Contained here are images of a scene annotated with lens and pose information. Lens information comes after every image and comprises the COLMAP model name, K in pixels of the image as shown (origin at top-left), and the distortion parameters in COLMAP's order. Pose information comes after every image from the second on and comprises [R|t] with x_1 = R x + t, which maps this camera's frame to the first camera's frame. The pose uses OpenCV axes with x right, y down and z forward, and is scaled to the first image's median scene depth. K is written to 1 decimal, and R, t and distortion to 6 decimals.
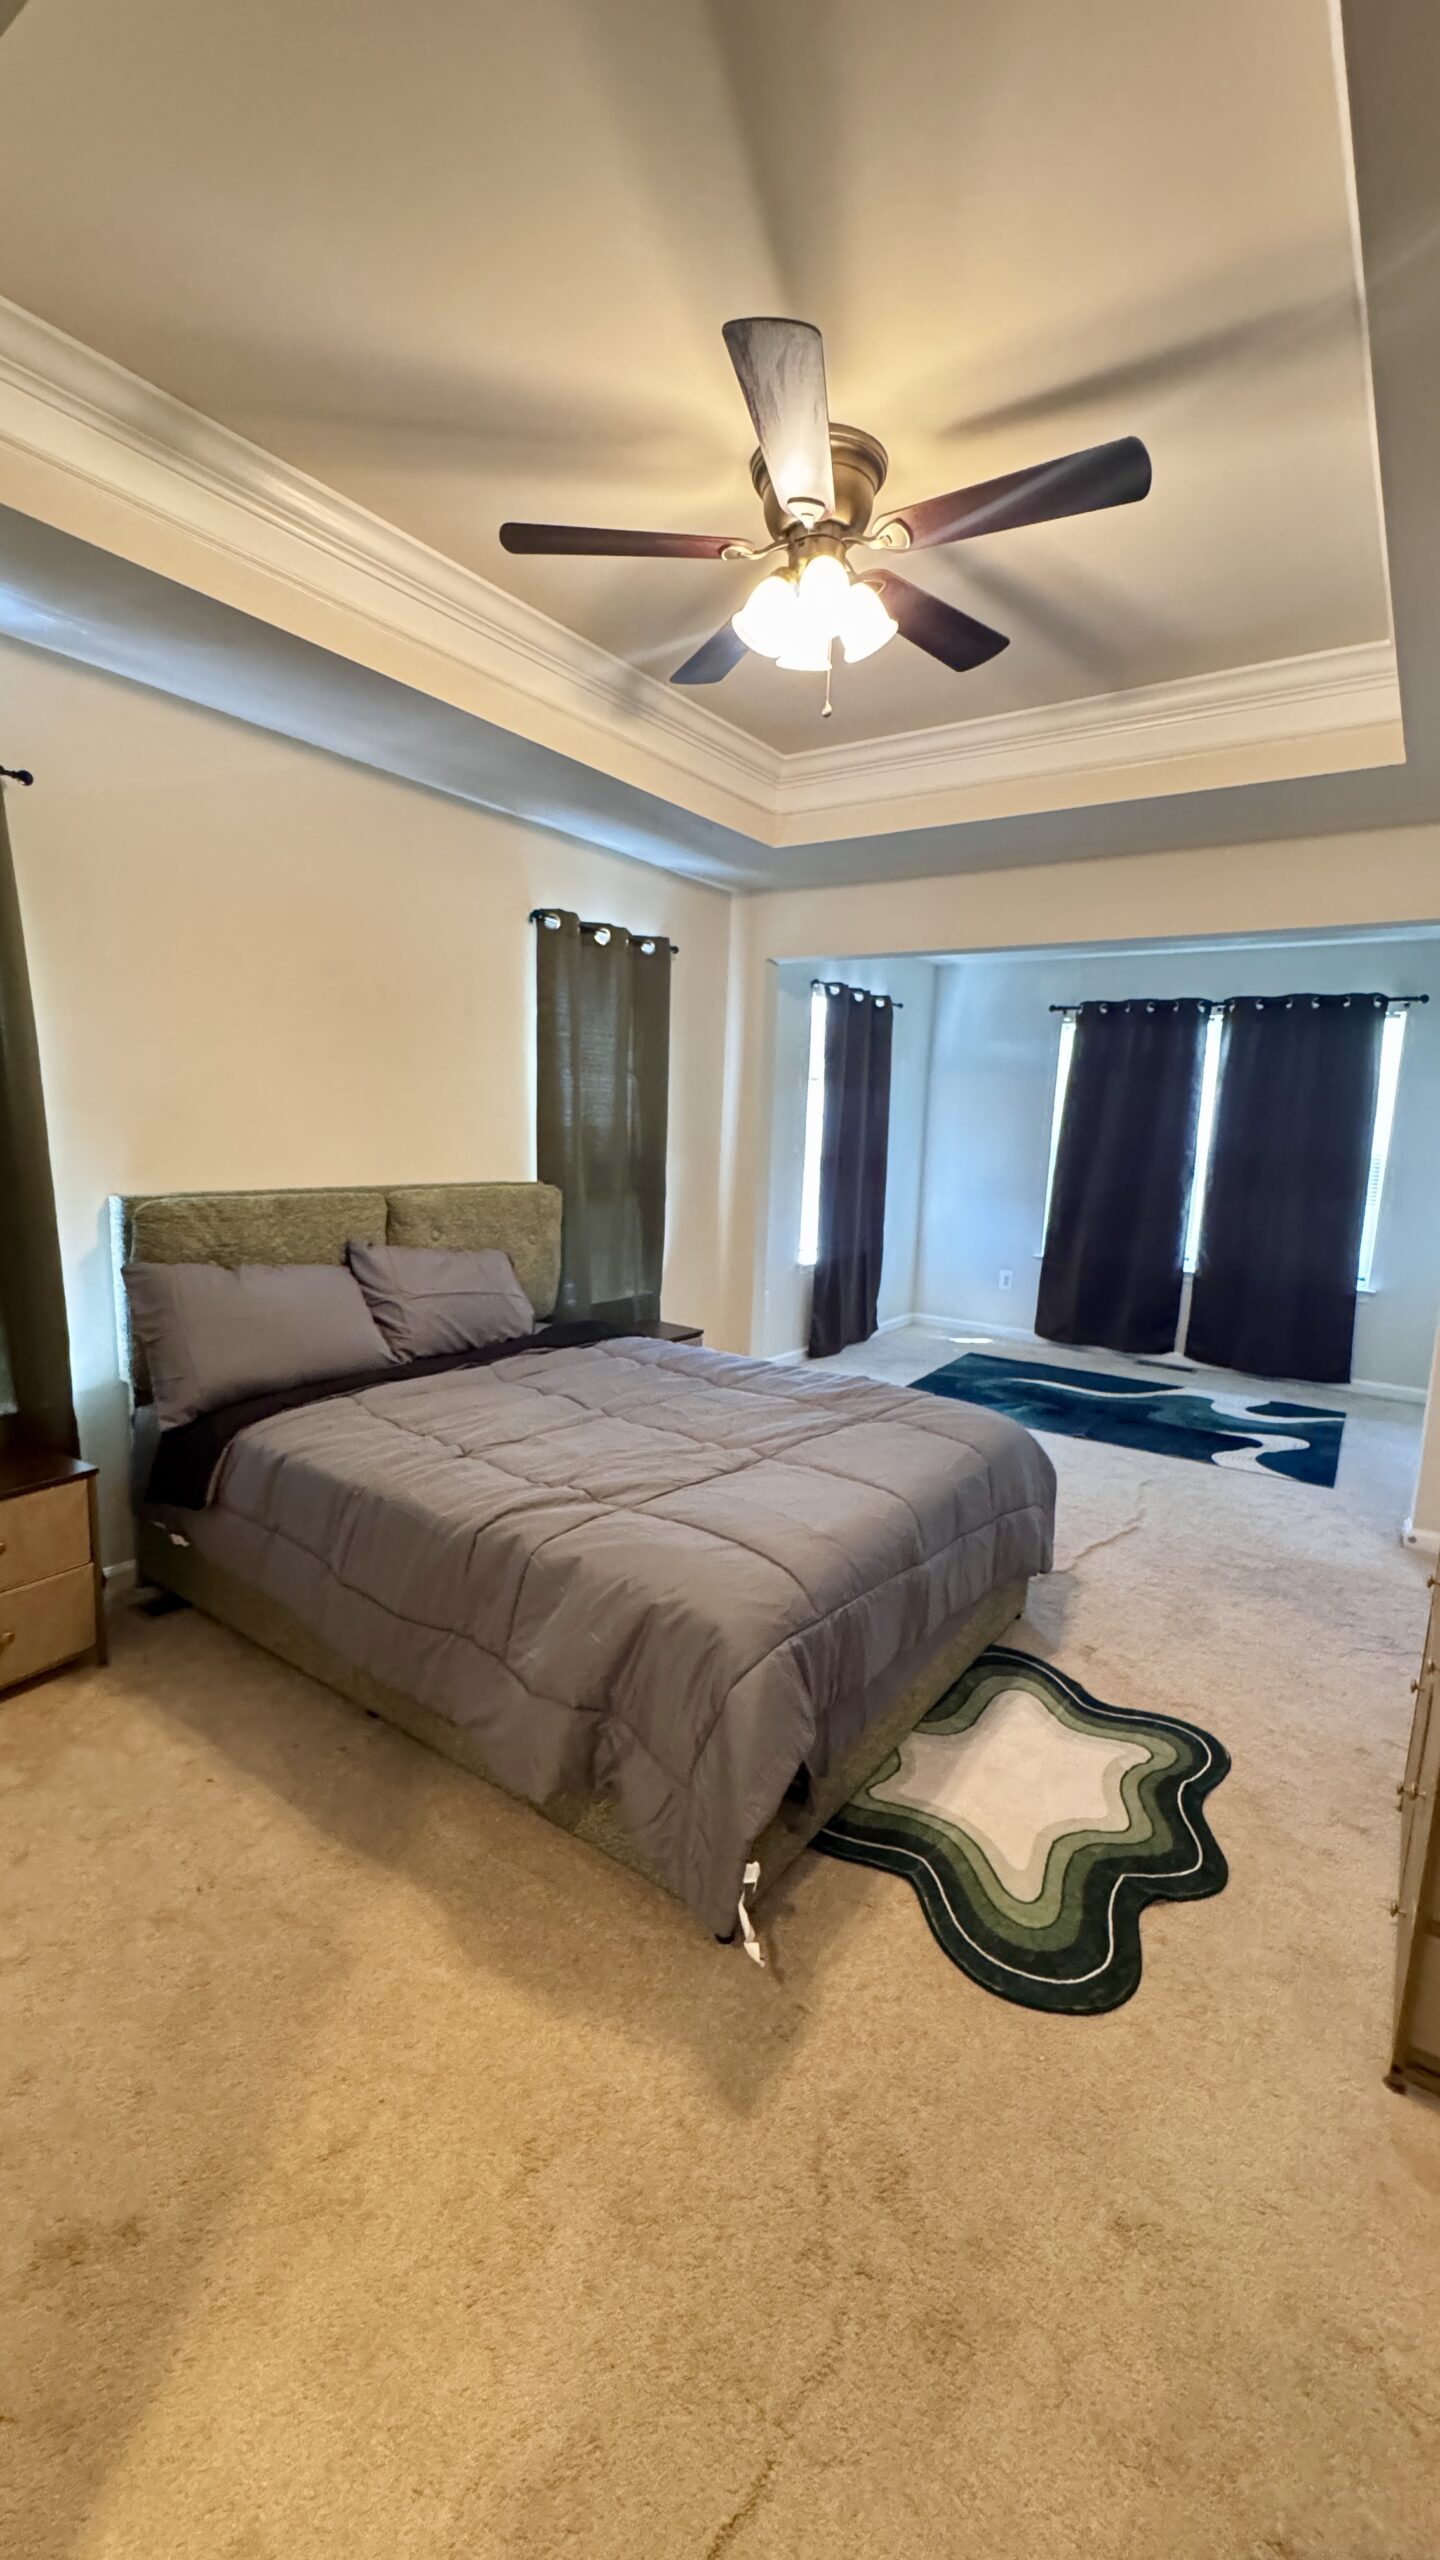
lens RADIAL K [[1016.9, 0, 719.4], [0, 1016.9, 1277.1], [0, 0, 1]] dist [-0.004420, 0.000054]
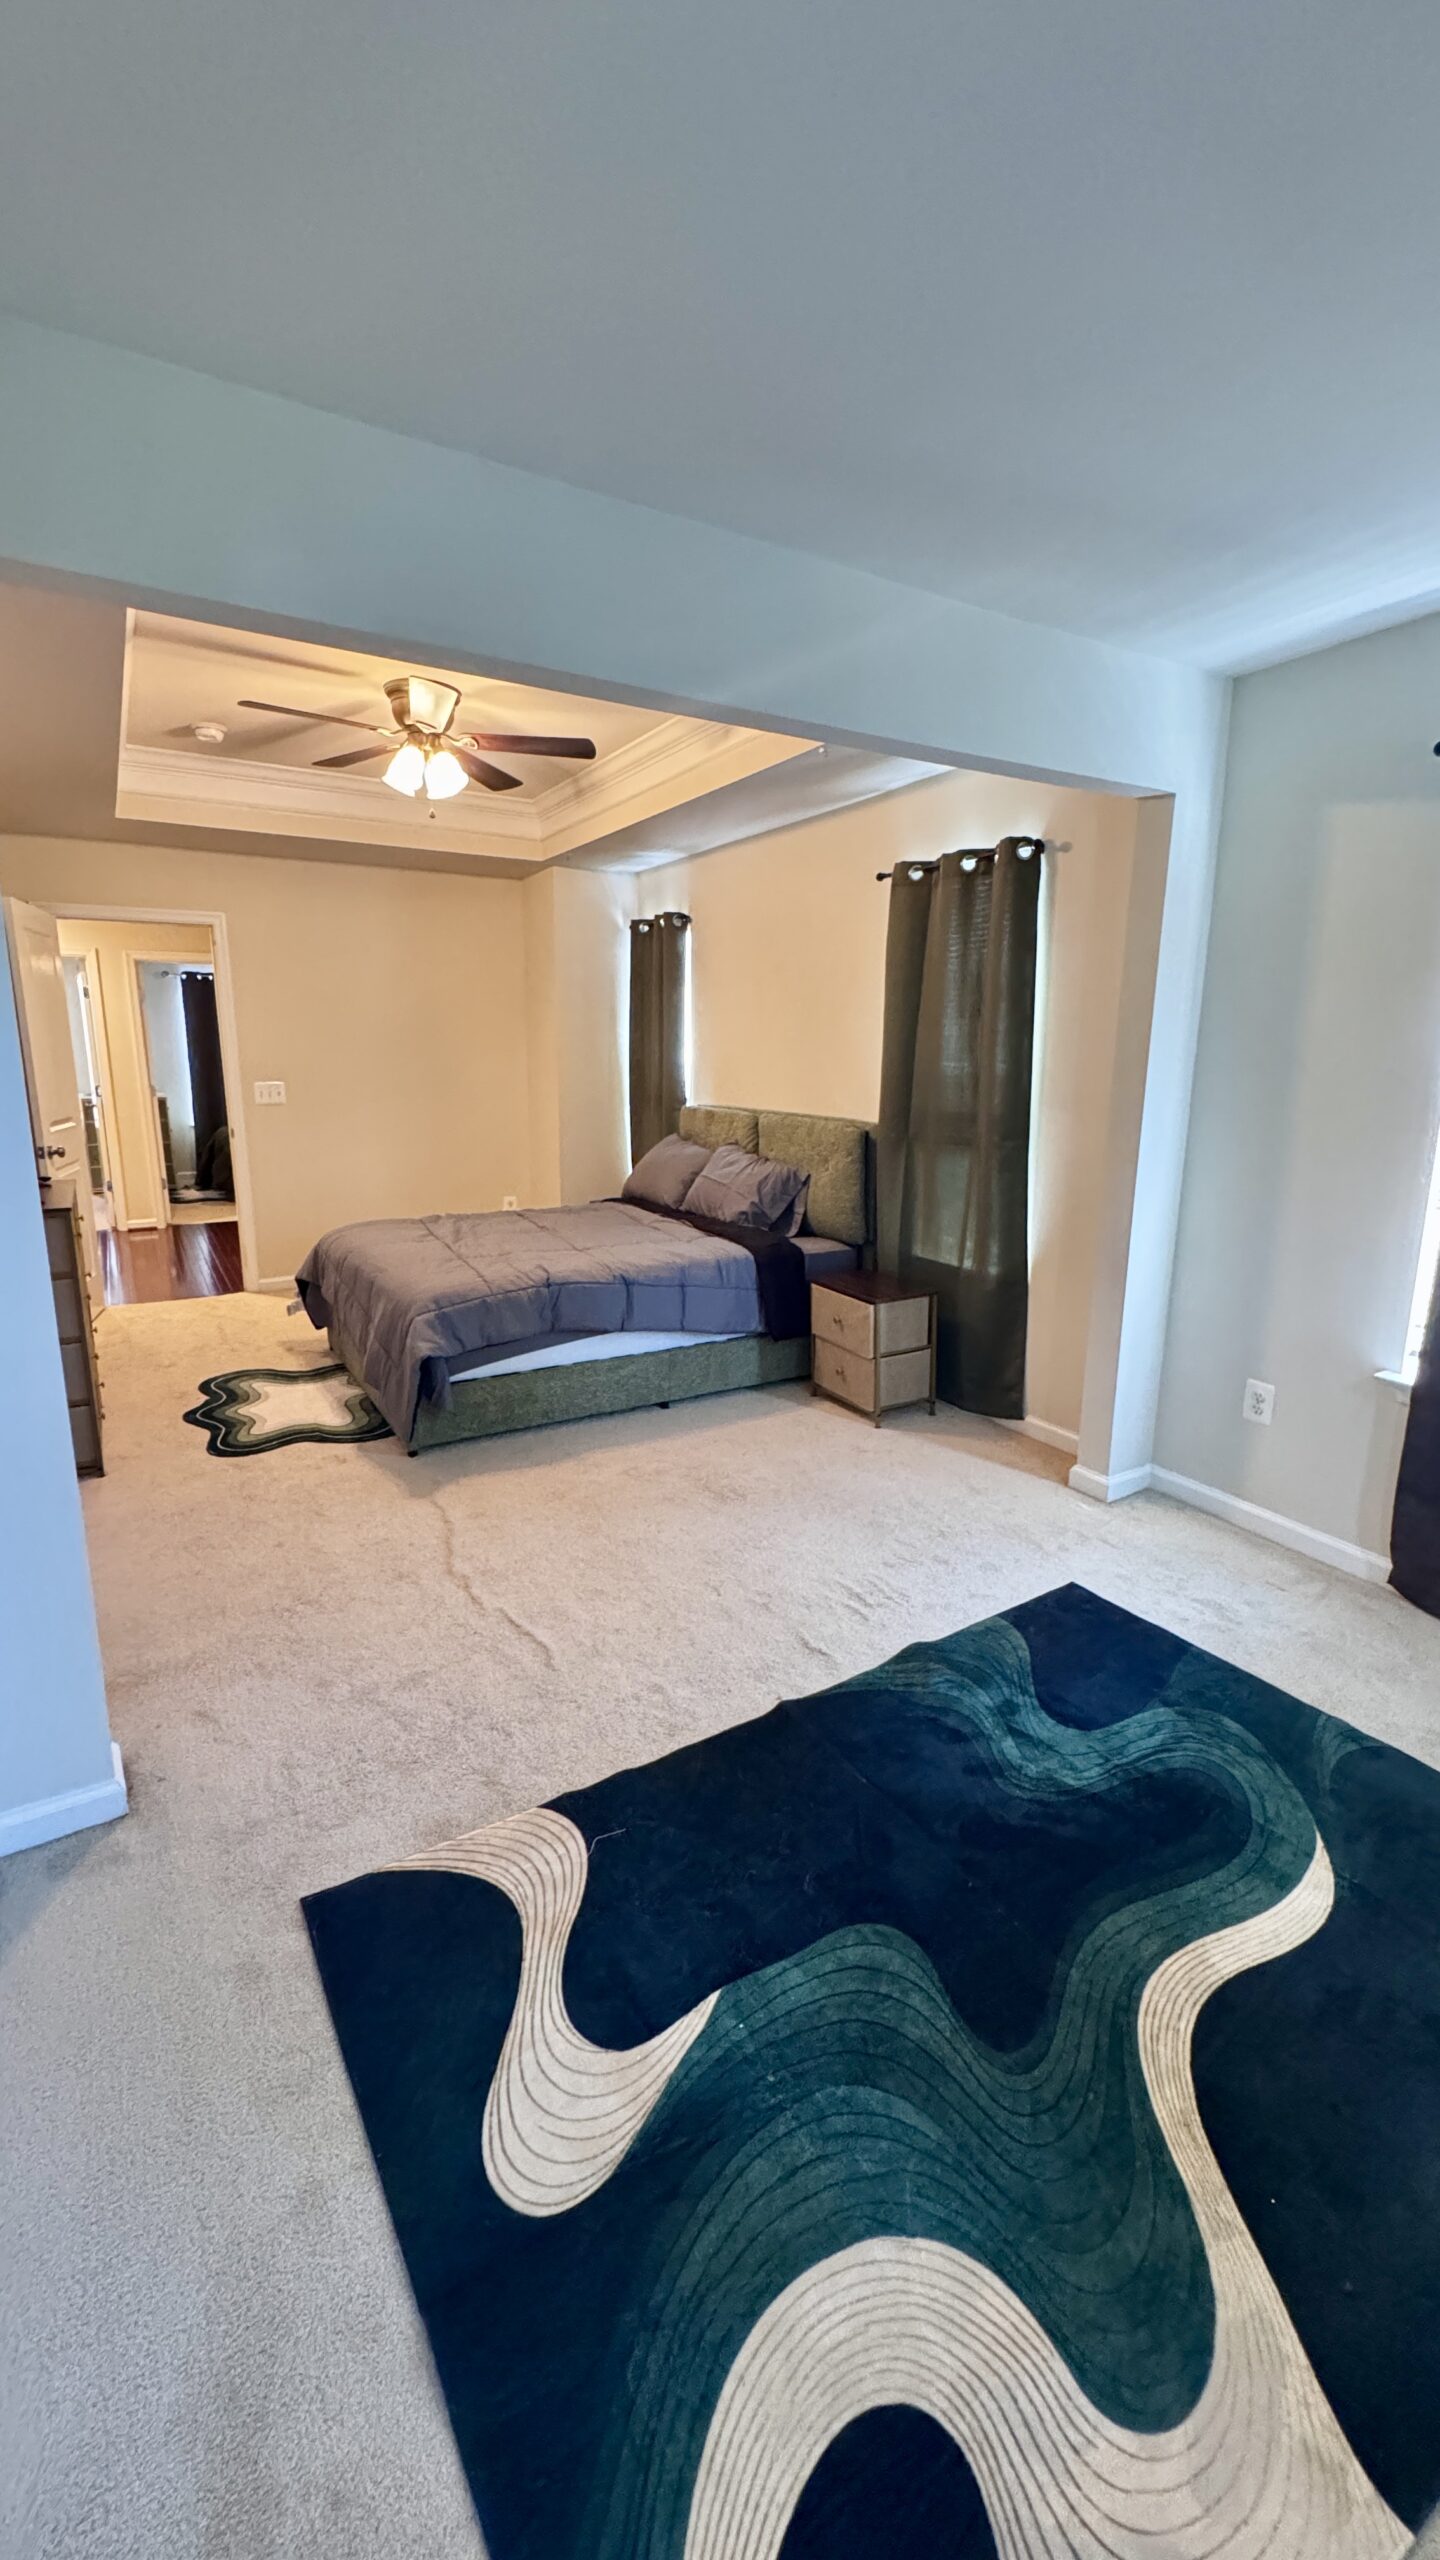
lens RADIAL K [[1016.9, 0, 719.4], [0, 1016.9, 1277.1], [0, 0, 1]] dist [-0.004420, 0.000054]
pose [[-0.412120, 0.161197, -0.896757, 1.446981], [-0.162436, 0.955459, 0.246400, -0.284497], [0.896533, 0.247211, -0.367580, 2.075545]]
